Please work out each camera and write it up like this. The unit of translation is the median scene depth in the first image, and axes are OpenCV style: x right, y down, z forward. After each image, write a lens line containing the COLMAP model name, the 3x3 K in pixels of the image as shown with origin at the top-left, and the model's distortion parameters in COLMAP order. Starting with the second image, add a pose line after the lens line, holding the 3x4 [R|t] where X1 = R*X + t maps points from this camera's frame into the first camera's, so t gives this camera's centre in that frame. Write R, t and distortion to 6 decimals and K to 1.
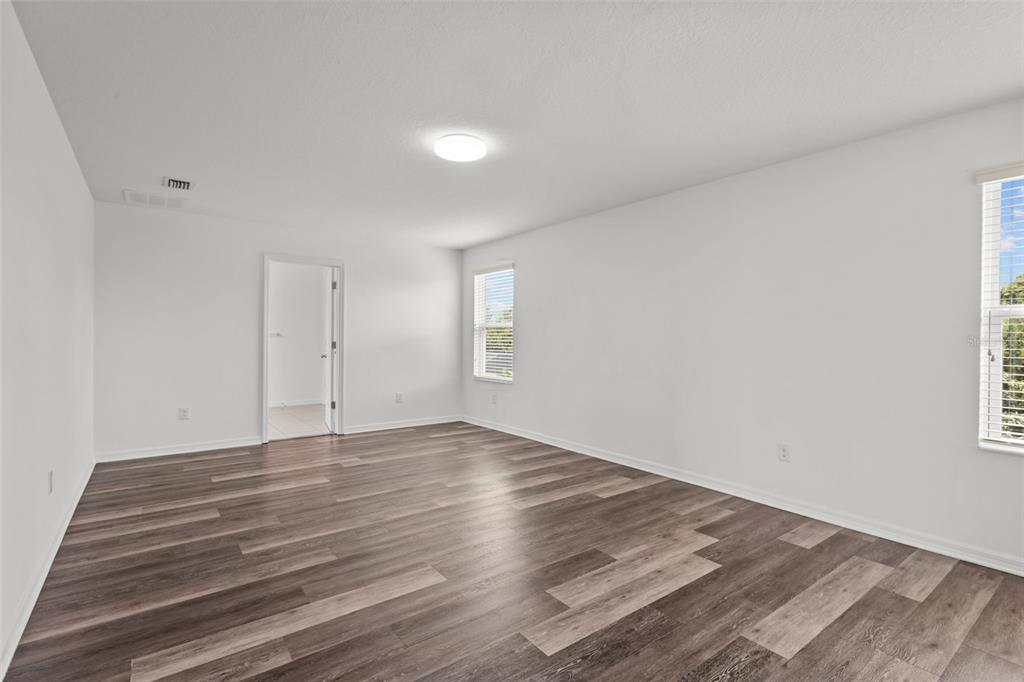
lens RADIAL K [[475.1, 0, 508.1], [0, 475.1, 337.1], [0, 0, 1]] dist [0.004766, 0.000578]
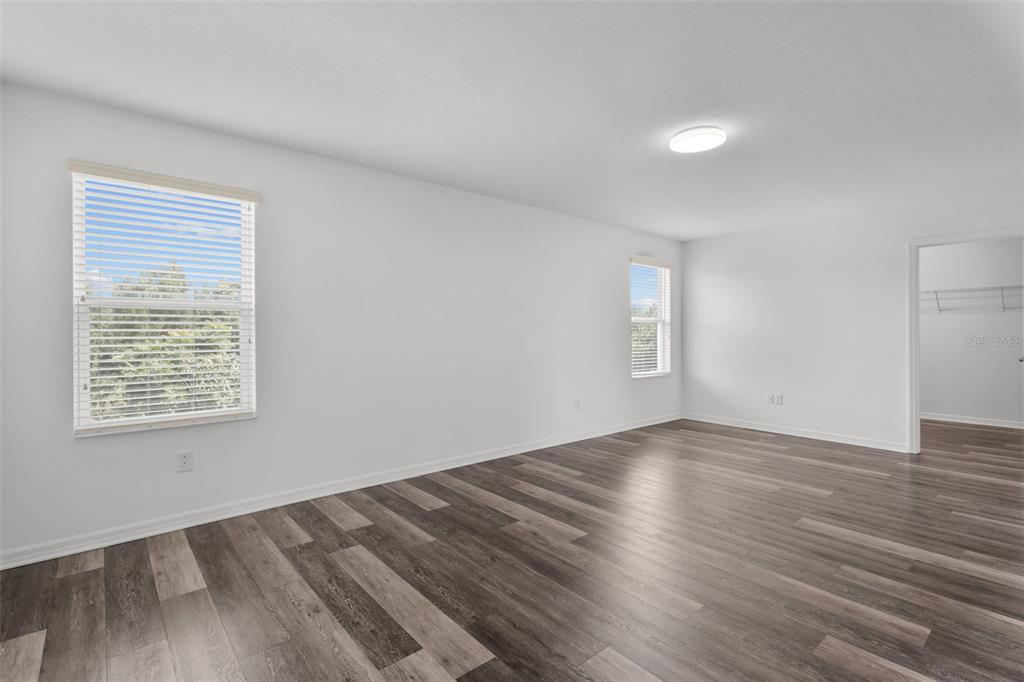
lens RADIAL K [[475.1, 0, 508.0], [0, 475.1, 346.1], [0, 0, 1]] dist [0.004766, 0.000578]
pose [[-0.054039, -0.042907, 0.997617, -1.138705], [-0.009547, 0.999053, 0.042452, -0.019447], [-0.998493, -0.007230, -0.054398, 1.550573]]
